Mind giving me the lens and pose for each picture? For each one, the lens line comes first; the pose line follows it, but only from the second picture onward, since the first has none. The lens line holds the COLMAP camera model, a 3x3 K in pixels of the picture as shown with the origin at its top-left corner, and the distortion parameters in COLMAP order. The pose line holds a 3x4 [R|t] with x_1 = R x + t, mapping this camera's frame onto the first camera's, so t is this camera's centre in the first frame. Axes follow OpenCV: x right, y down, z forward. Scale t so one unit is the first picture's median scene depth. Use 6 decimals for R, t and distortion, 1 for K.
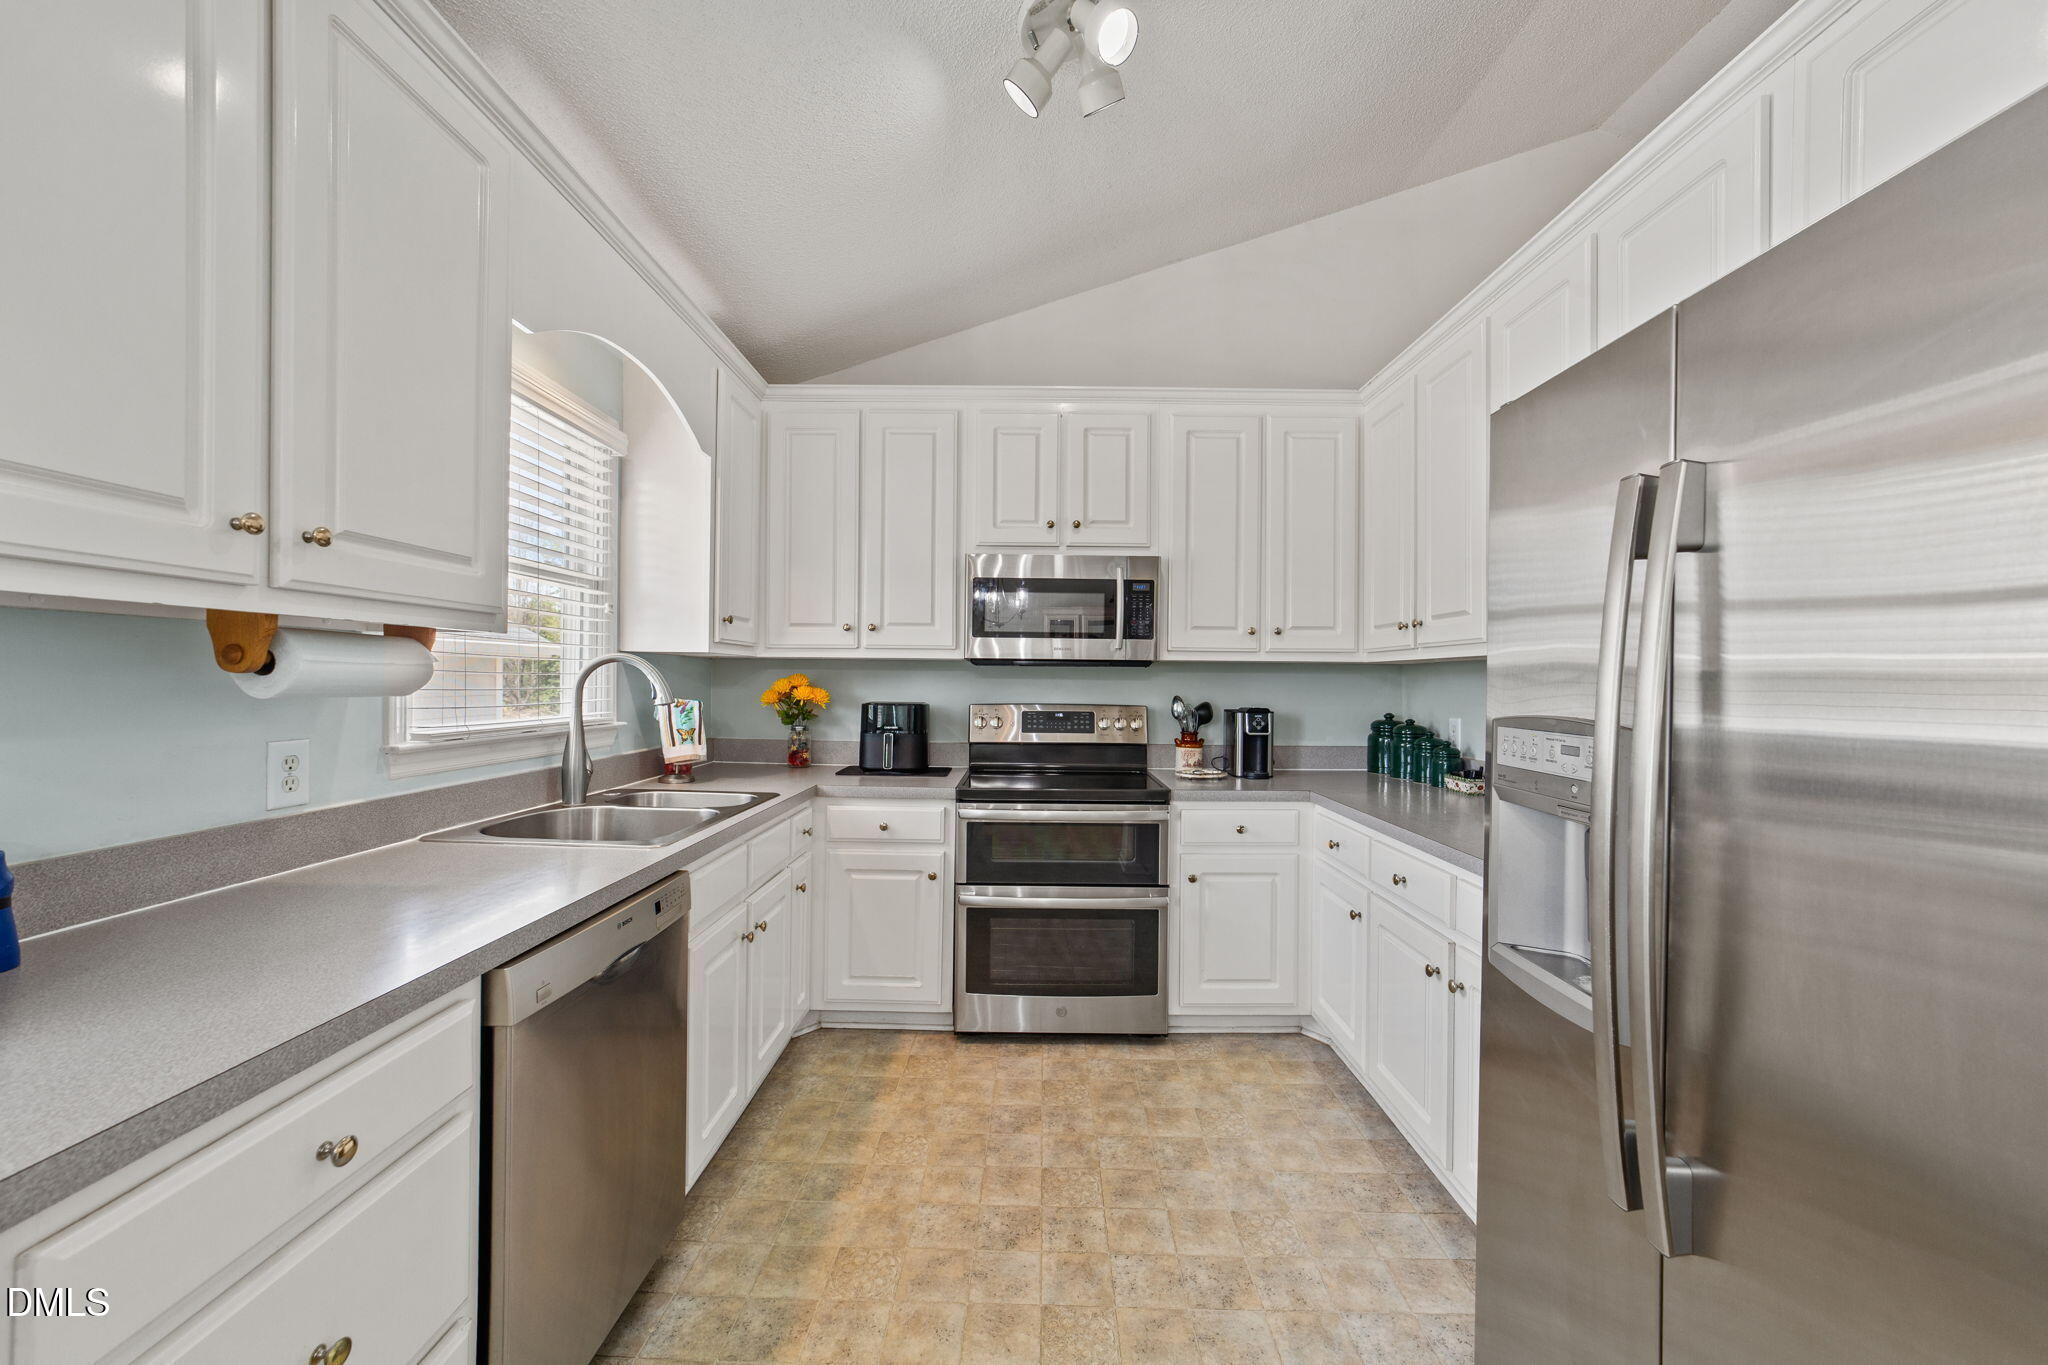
lens RADIAL K [[783.3, 0, 1031.9], [0, 783.3, 680.4], [0, 0, 1]] dist [-0.021192, 0.008446]
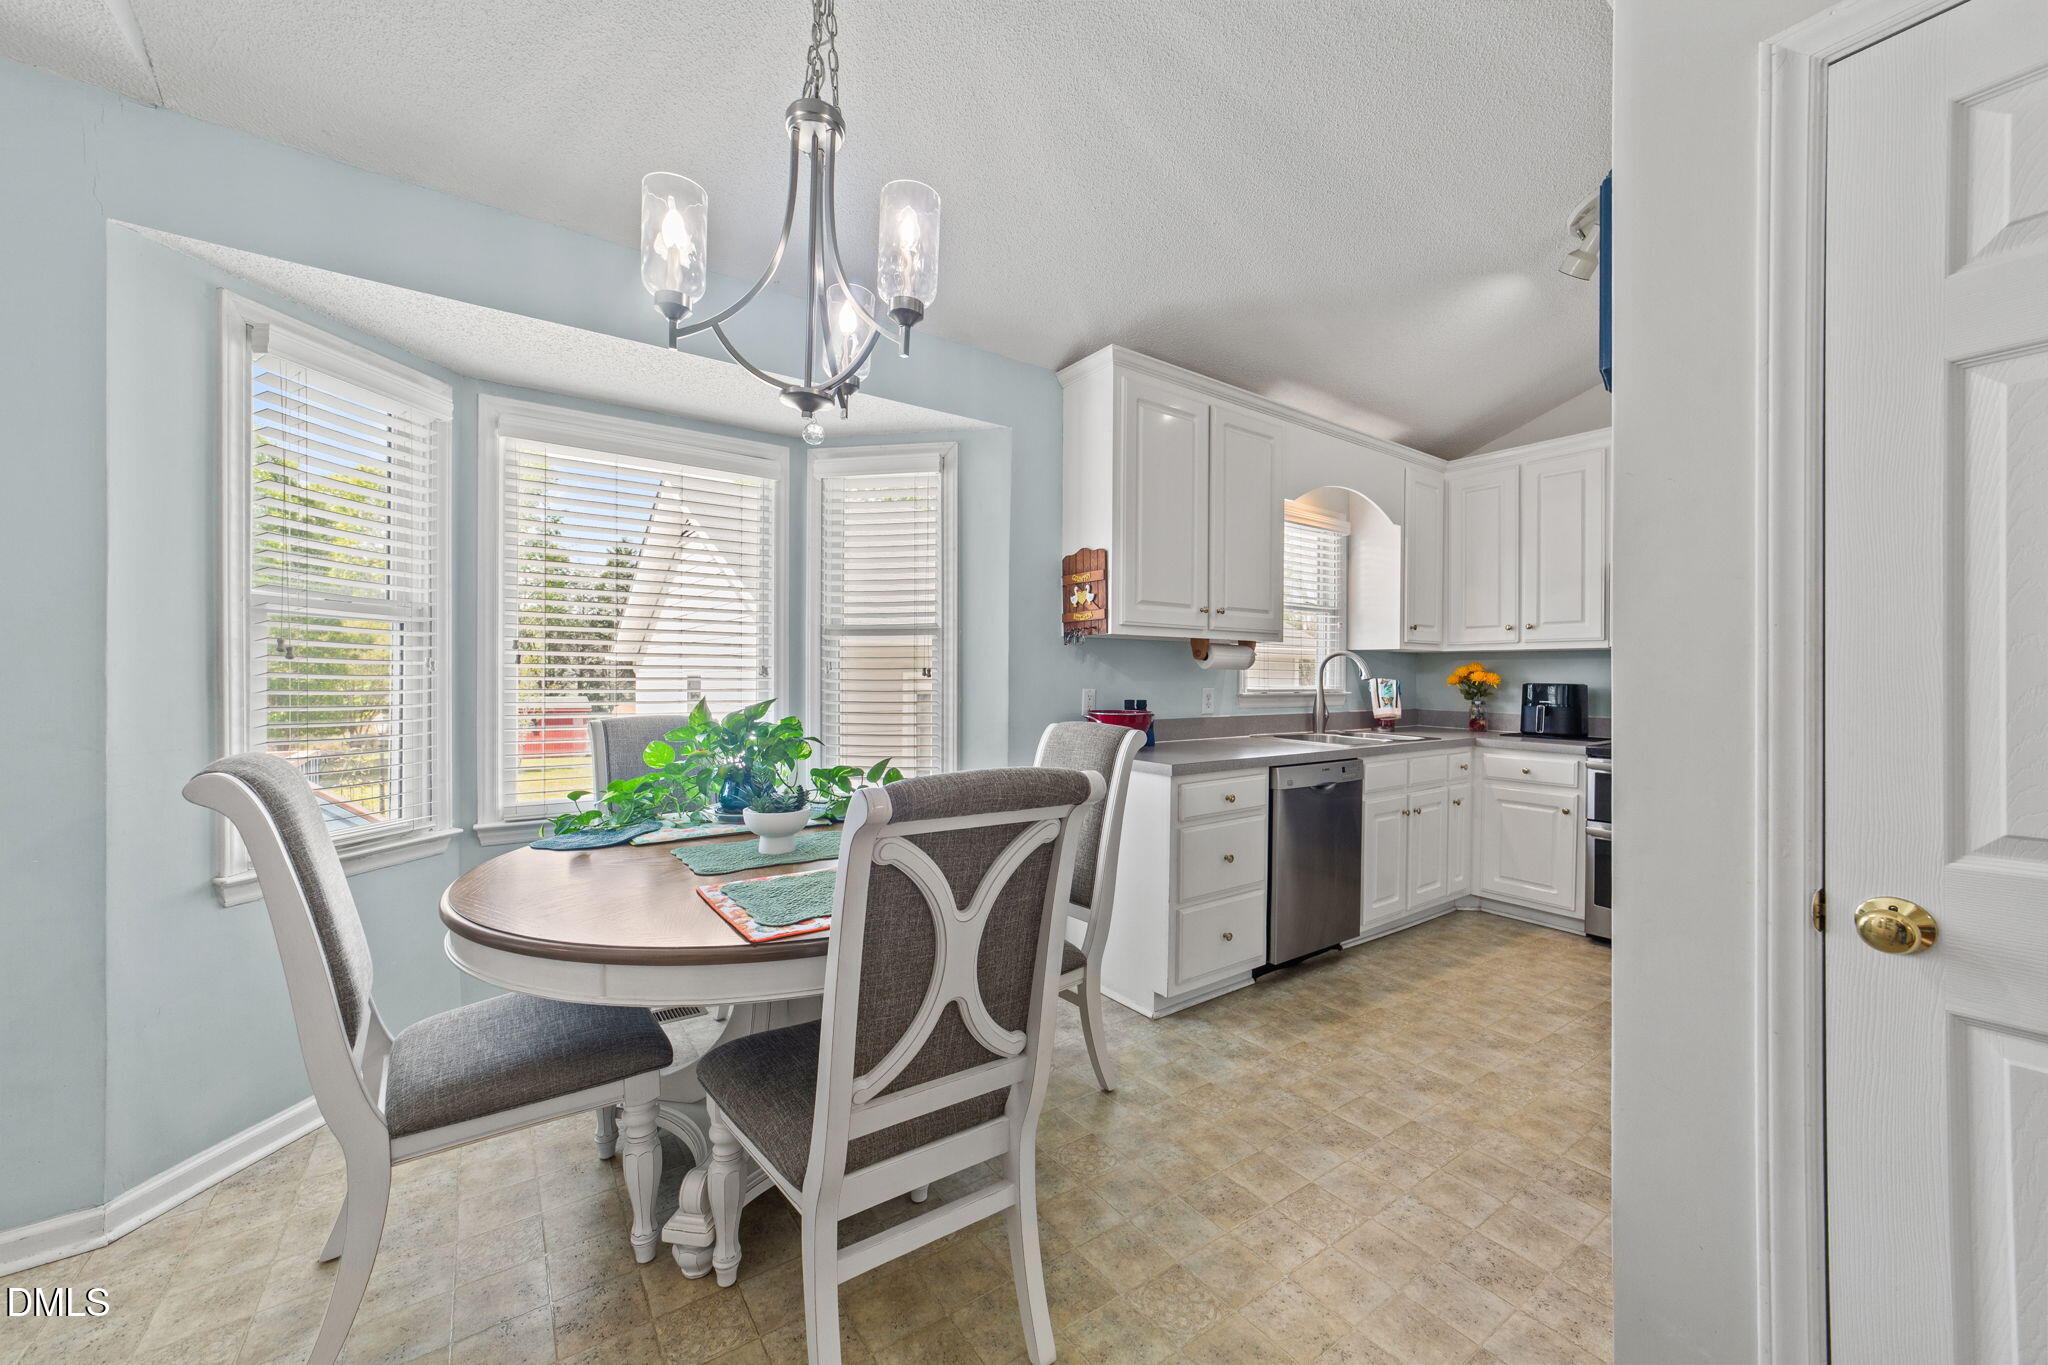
lens RADIAL K [[782.1, 0, 1030.5], [0, 782.1, 678.4], [0, 0, 1]] dist [-0.018336, 0.008437]
pose [[0.590353, -0.003665, -0.807137, 0.403383], [-0.001555, 0.999983, -0.005677, 0.032734], [0.807144, 0.004607, 0.590337, -0.518304]]
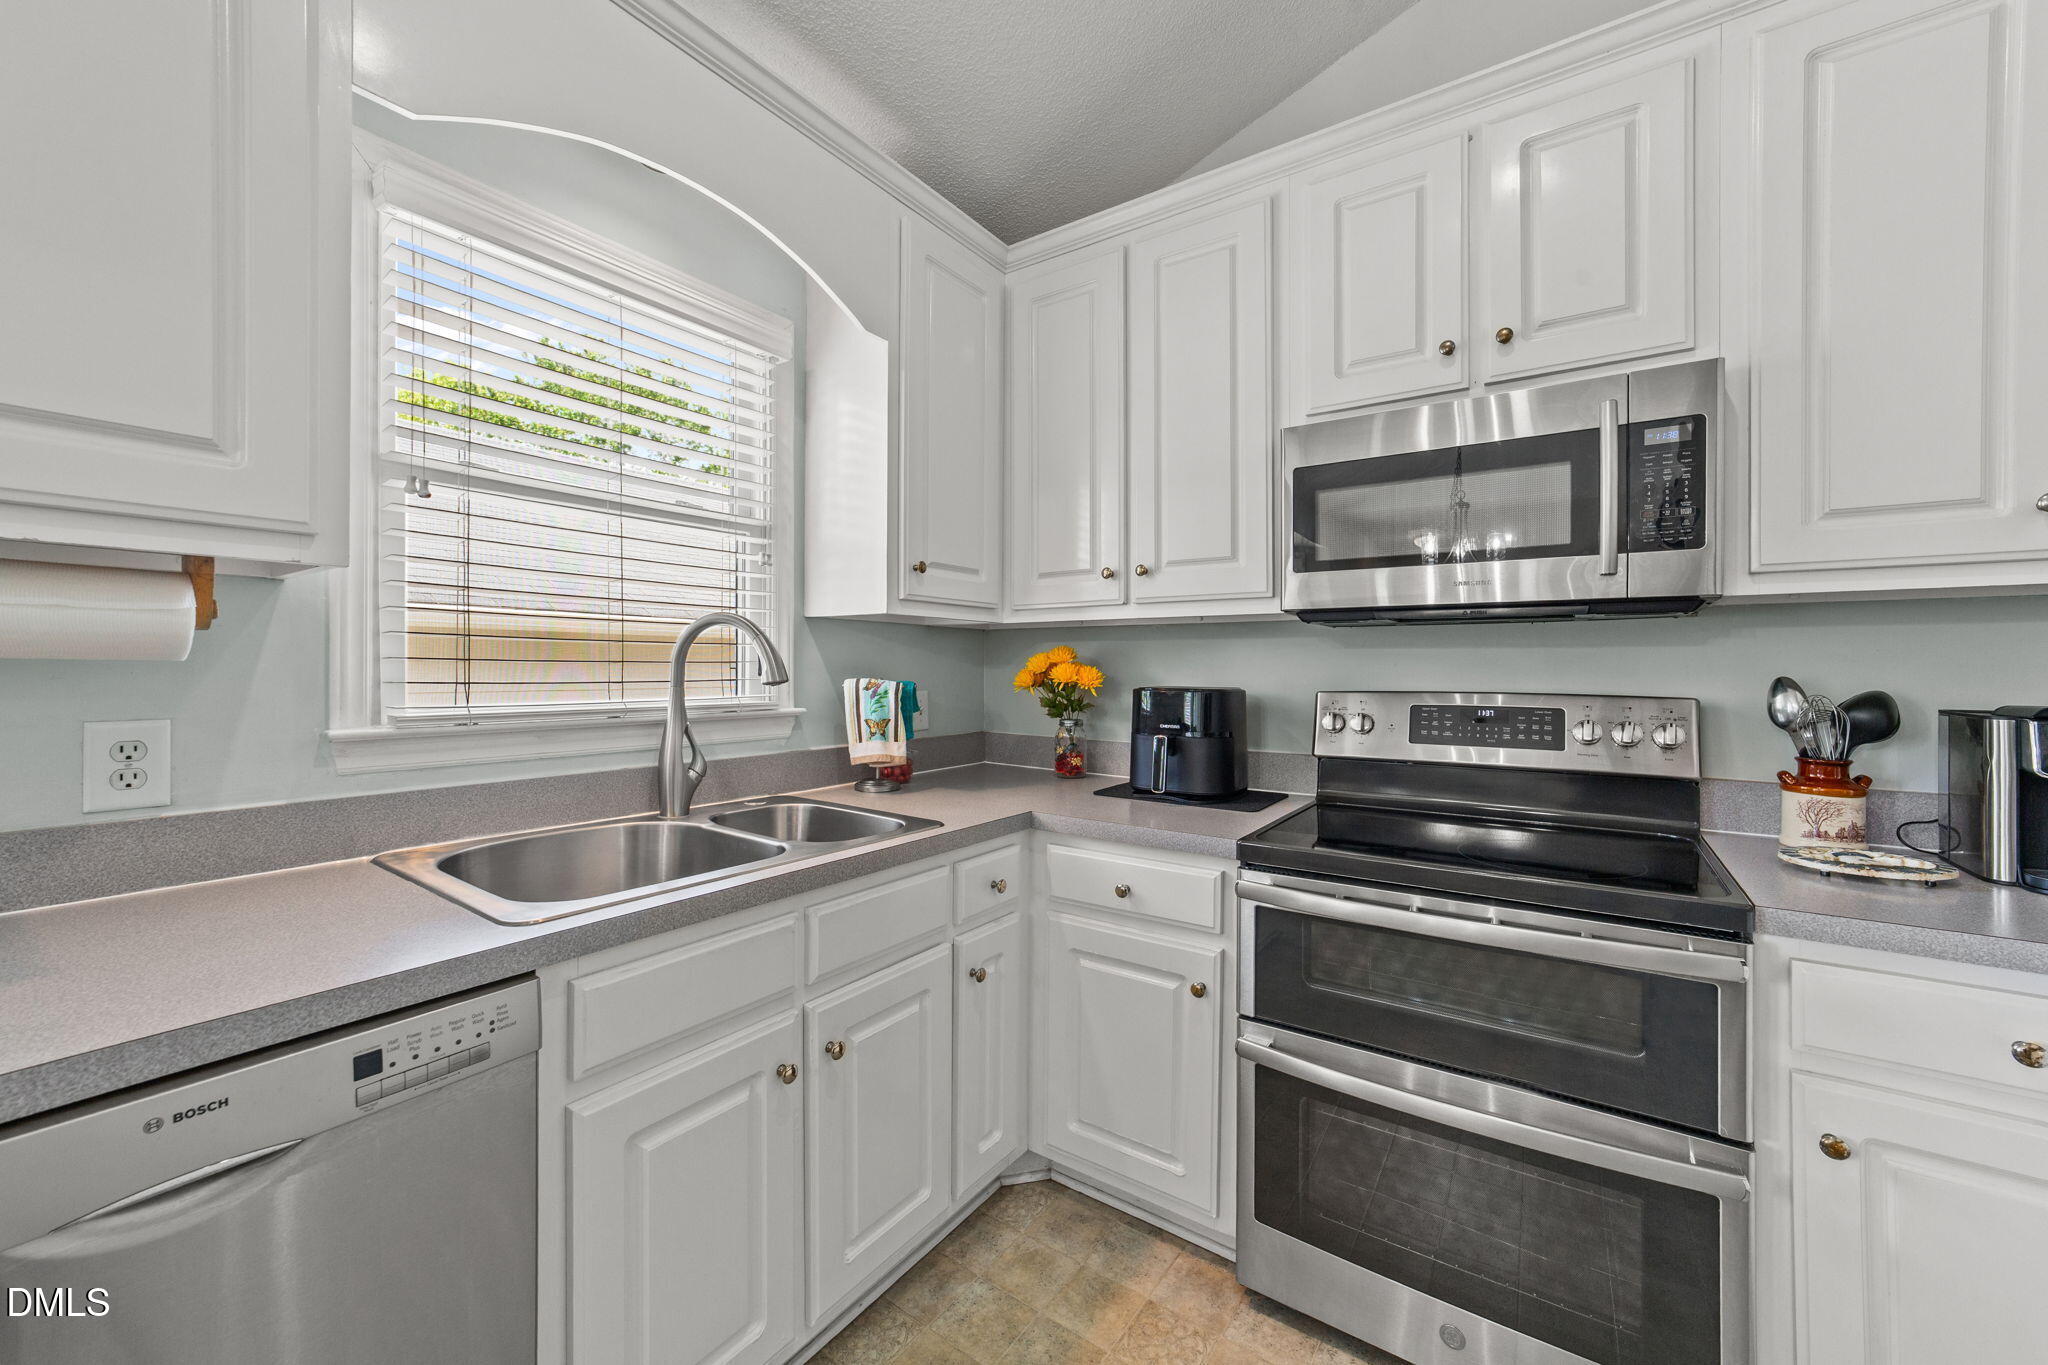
lens RADIAL K [[791.0, 0, 1033.7], [0, 791.0, 665.3], [0, 0, 1]] dist [-0.018029, 0.009096]
pose [[0.824077, -0.009366, -0.566400, 0.101876], [0.004303, 0.999938, -0.010274, 0.018704], [0.566461, 0.006029, 0.824067, 0.458008]]
